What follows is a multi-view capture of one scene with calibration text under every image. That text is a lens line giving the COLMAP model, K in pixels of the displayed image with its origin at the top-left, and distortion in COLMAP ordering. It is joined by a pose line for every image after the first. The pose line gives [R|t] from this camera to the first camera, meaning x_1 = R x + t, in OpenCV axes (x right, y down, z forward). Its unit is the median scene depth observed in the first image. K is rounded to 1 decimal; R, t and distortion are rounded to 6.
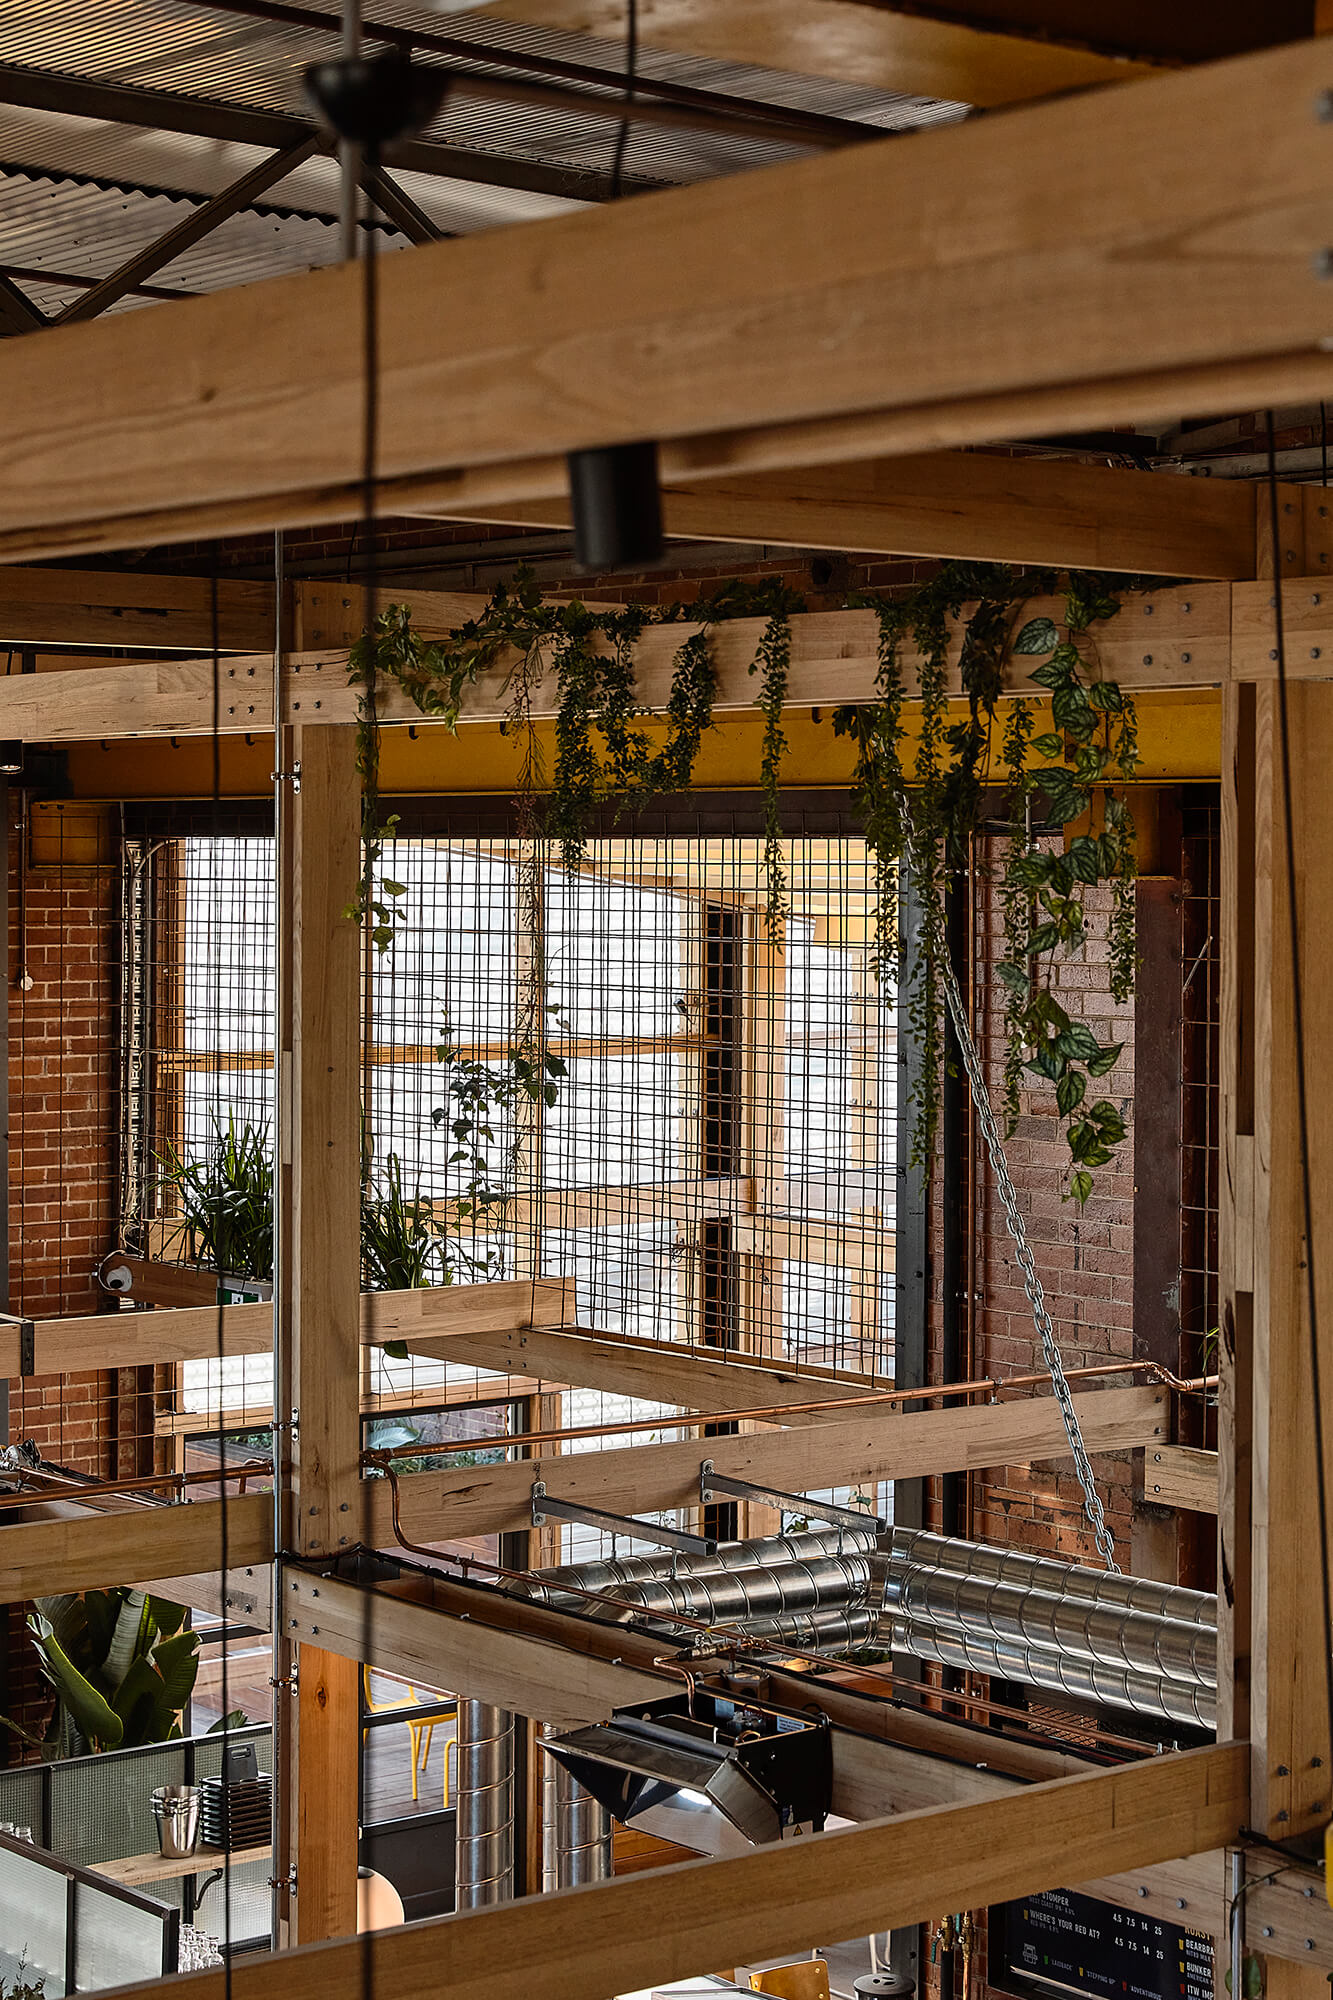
lens RADIAL K [[3614.5, 0, 666.5], [0, 3614.5, 1000.0], [0, 0, 1]] dist [-0.055801, 0.030269]
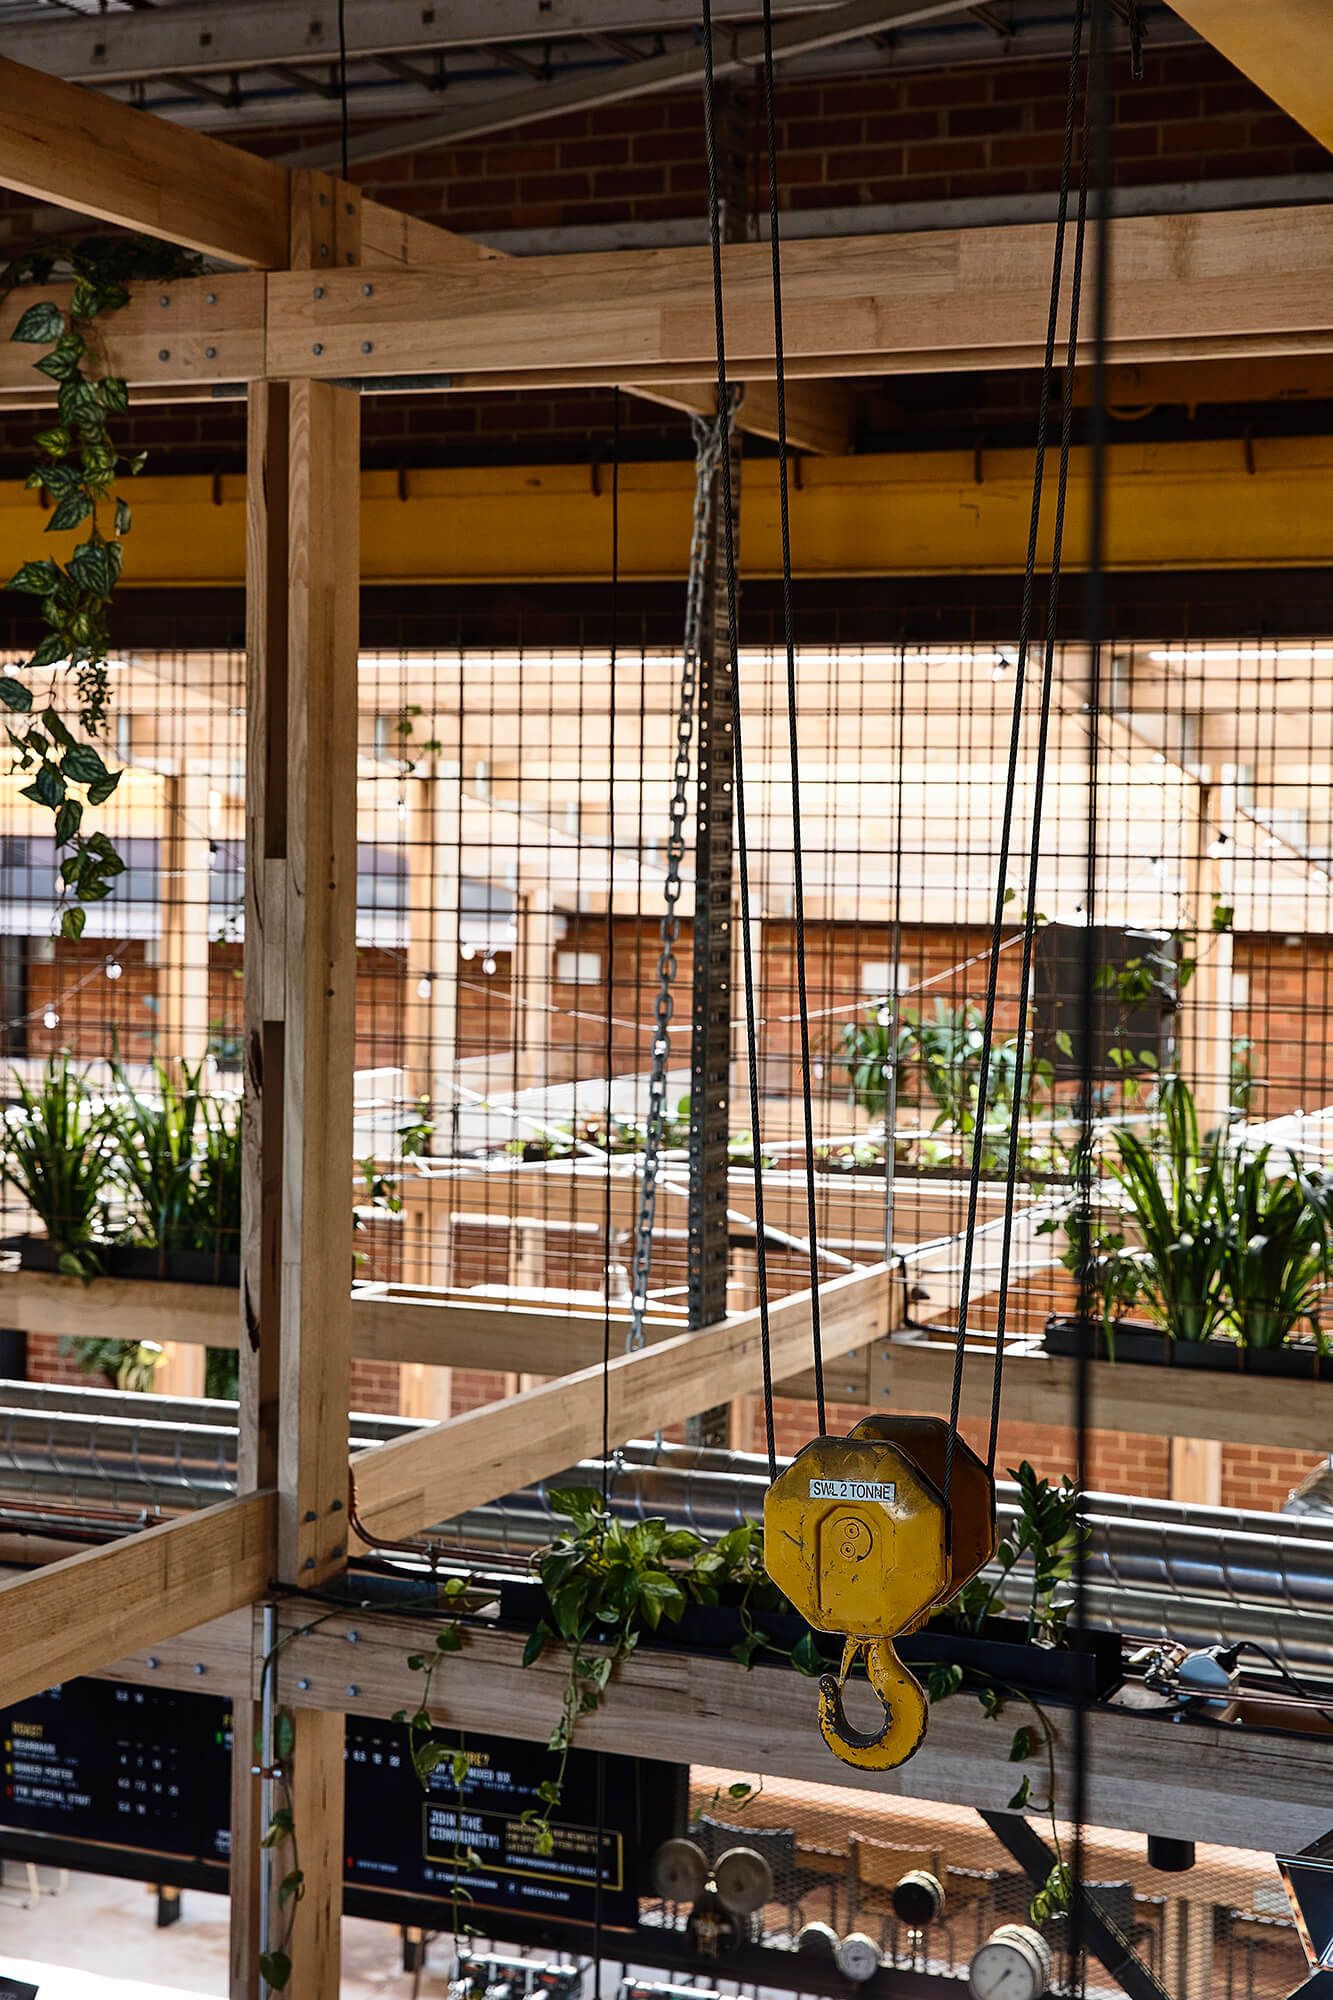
lens RADIAL K [[3147.3, 0, 666.5], [0, 3147.3, 1000.0], [0, 0, 1]] dist [0.083970, -0.039063]
pose [[0.882362, -0.017005, 0.470265, -0.142232], [0.009551, 0.999788, 0.018233, 0.060305], [-0.470475, -0.011597, 0.882337, 0.205457]]
